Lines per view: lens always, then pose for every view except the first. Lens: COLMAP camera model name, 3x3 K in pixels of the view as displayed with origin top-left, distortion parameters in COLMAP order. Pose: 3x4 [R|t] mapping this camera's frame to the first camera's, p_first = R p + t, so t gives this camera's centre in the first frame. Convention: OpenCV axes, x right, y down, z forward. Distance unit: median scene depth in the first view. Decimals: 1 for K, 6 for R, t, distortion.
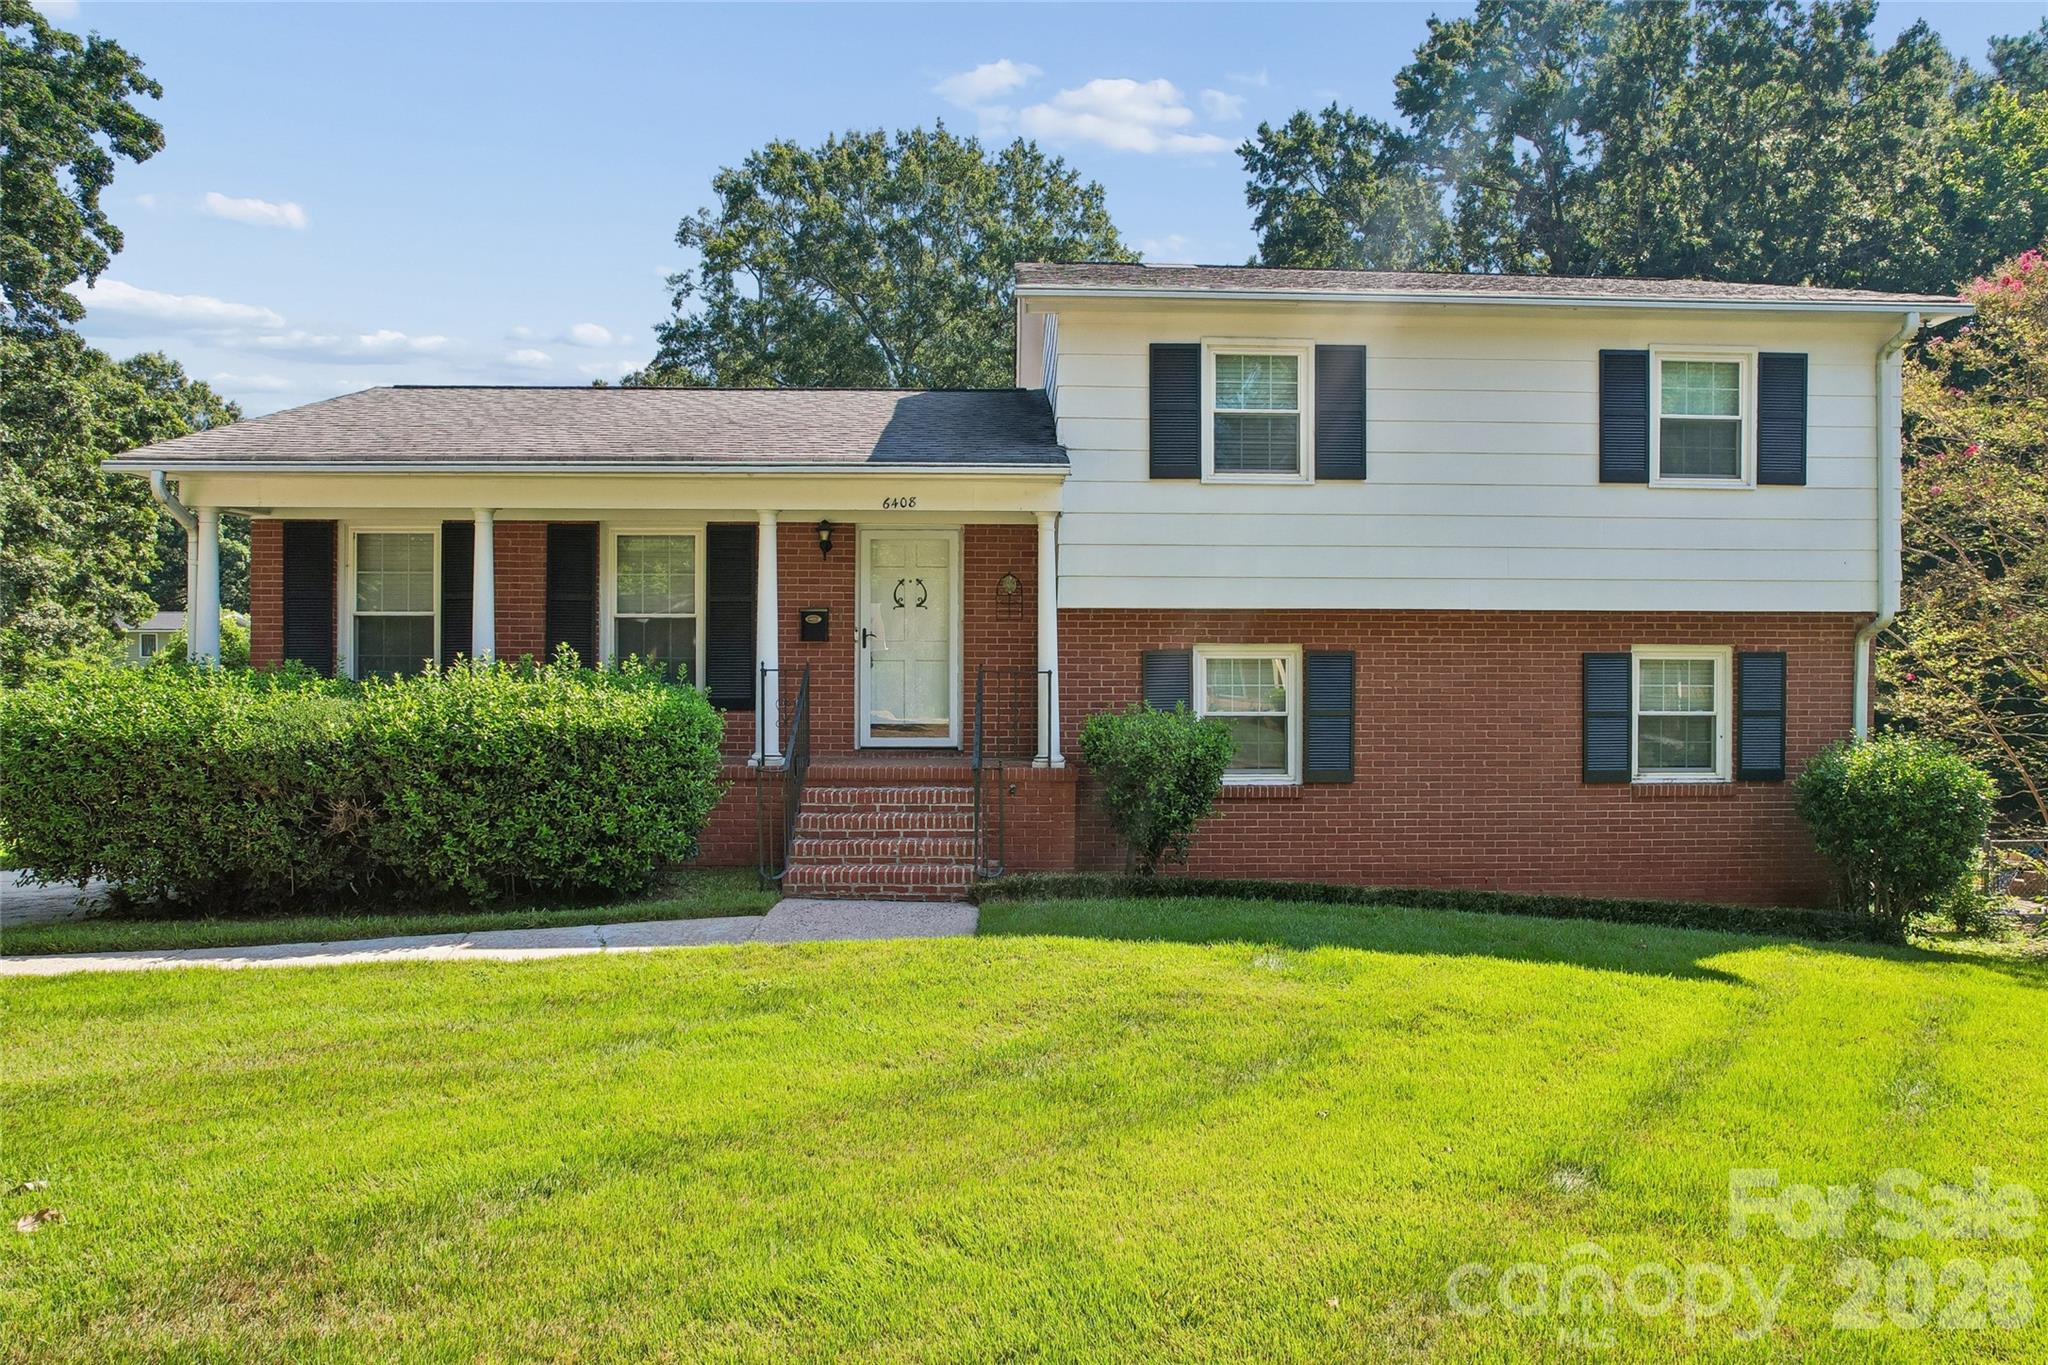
lens RADIAL K [[1321.3, 0, 1024.0], [0, 1321.3, 682.5], [0, 0, 1]] dist [-0.070244, 0.057533]
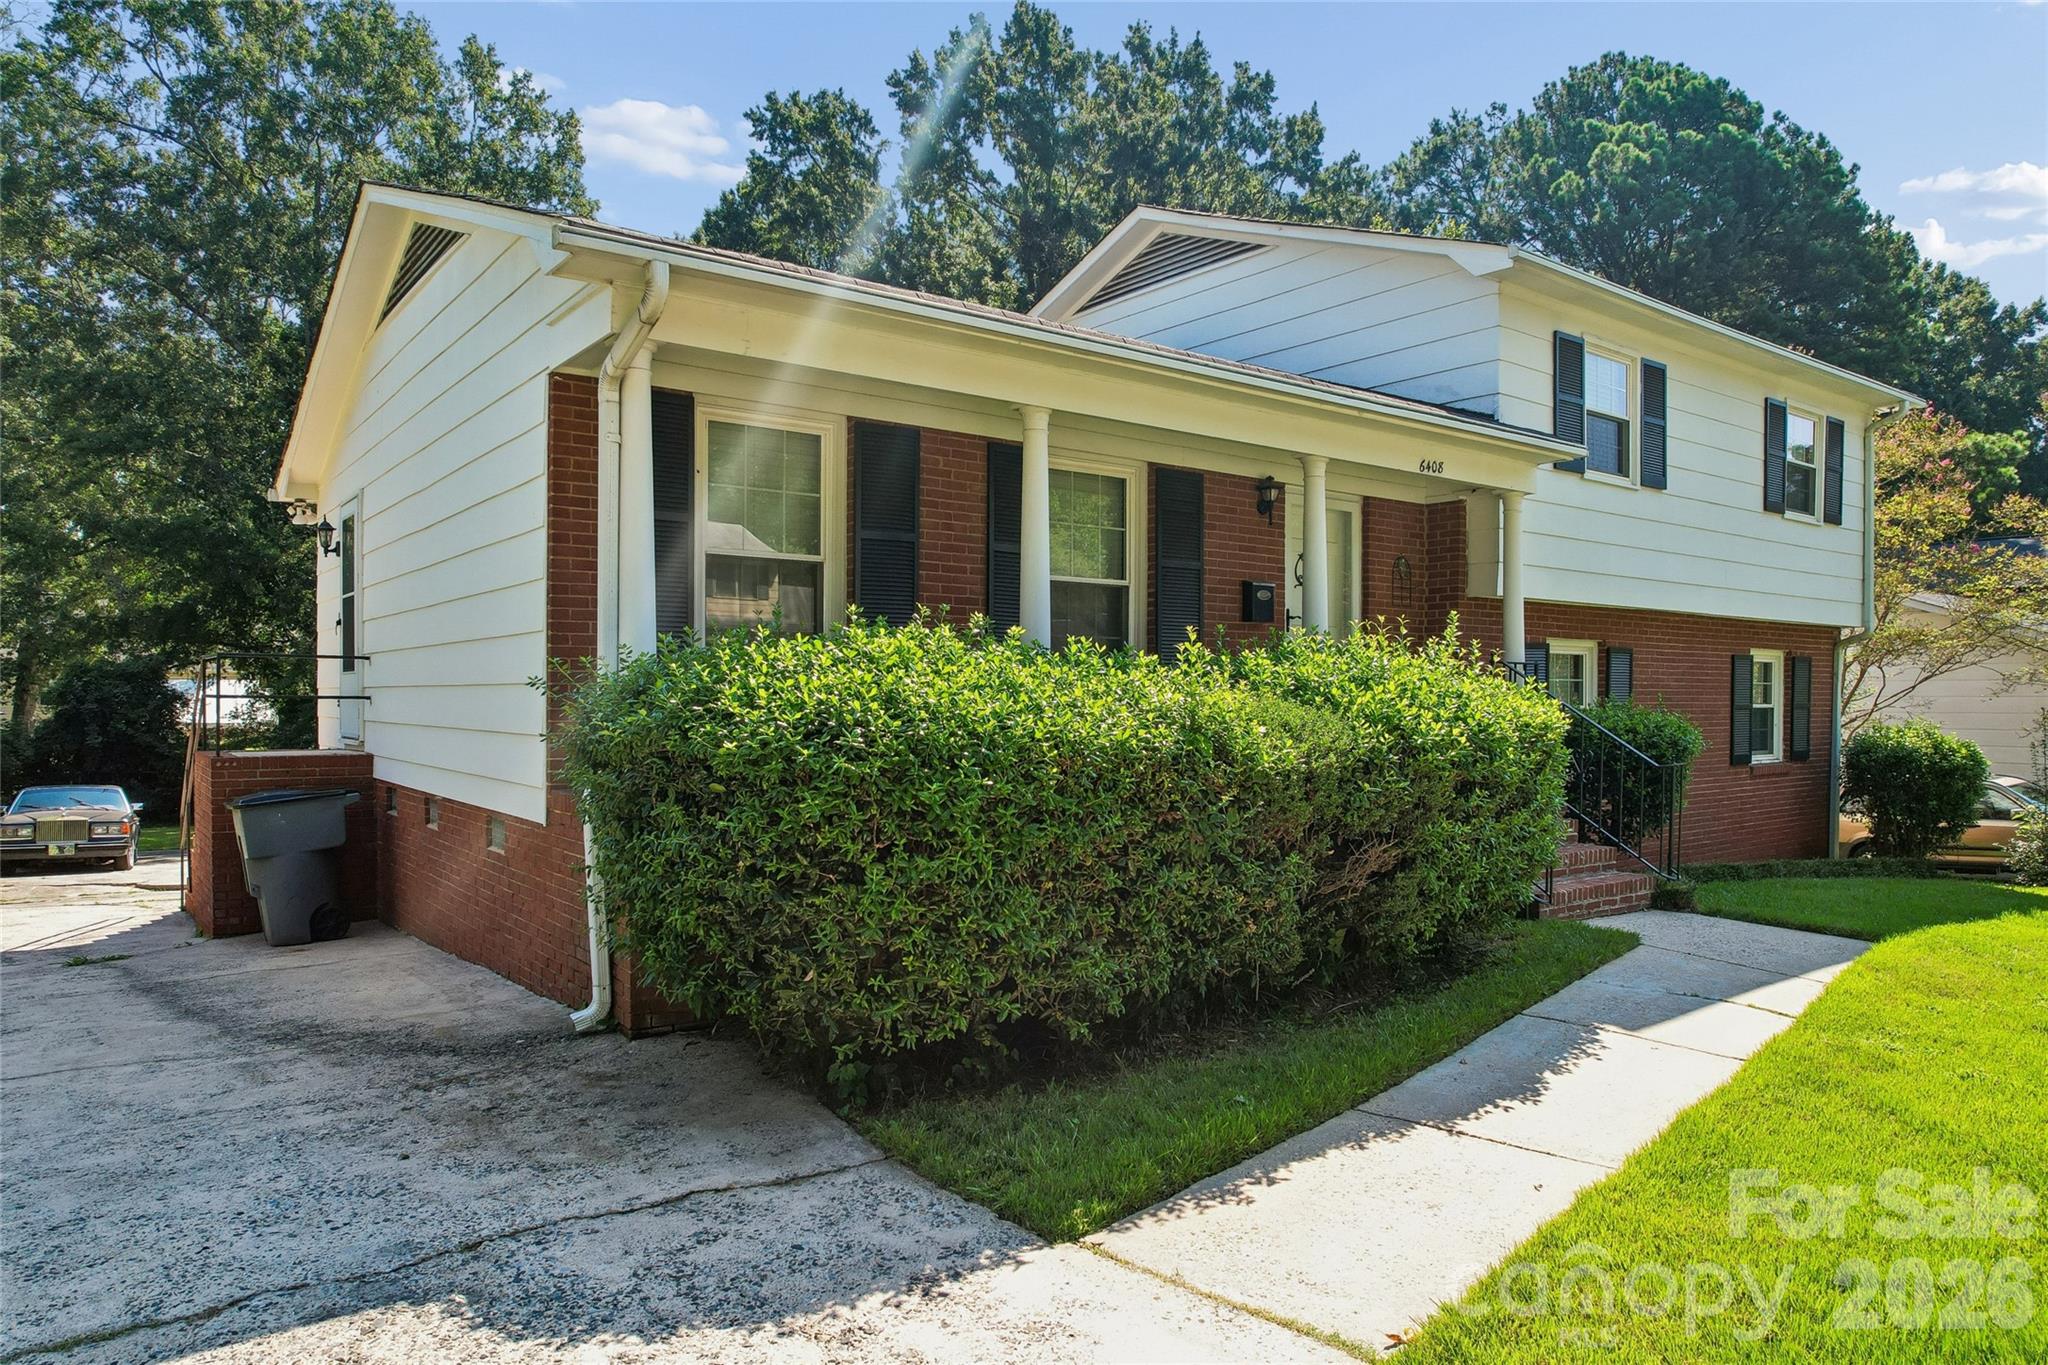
lens RADIAL K [[1321.3, 0, 1024.0], [0, 1321.3, 682.5], [0, 0, 1]] dist [-0.070244, 0.057533]
pose [[0.816938, 0.005450, 0.576700, -0.746082], [-0.005631, 0.999983, -0.001474, 0.007572], [-0.576698, -0.002043, 0.816955, 0.414457]]
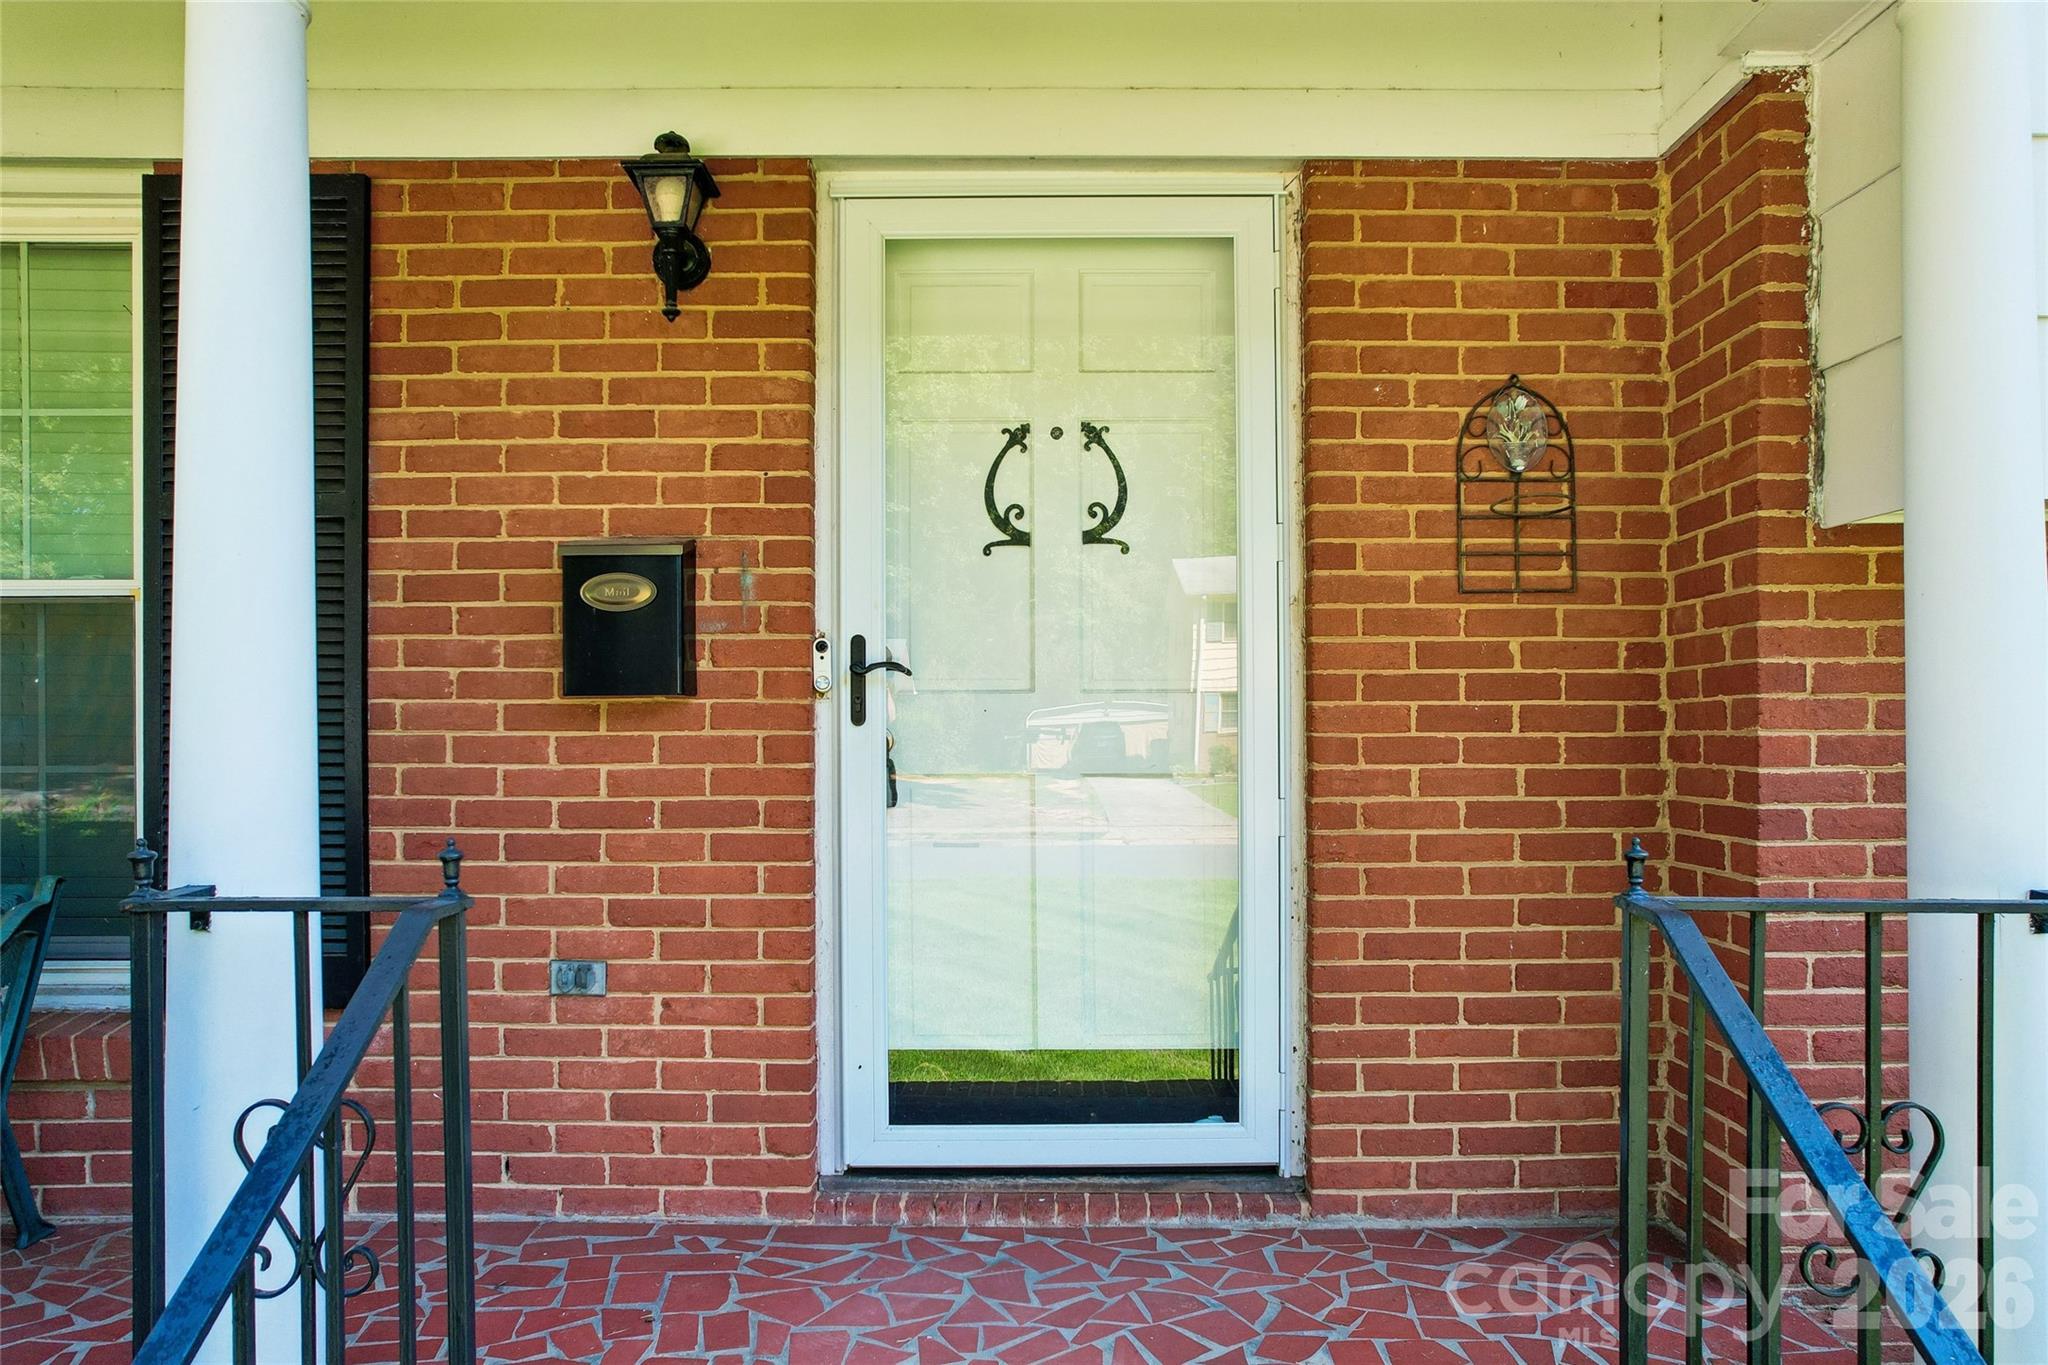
lens RADIAL K [[1321.3, 0, 1024.0], [0, 1321.3, 682.5], [0, 0, 1]] dist [-0.070244, 0.057533]
pose [[0.999271, -0.006109, -0.037697, -0.085242], [0.005914, 0.999969, -0.005284, -0.031814], [0.037728, 0.005057, 0.999275, 0.783401]]
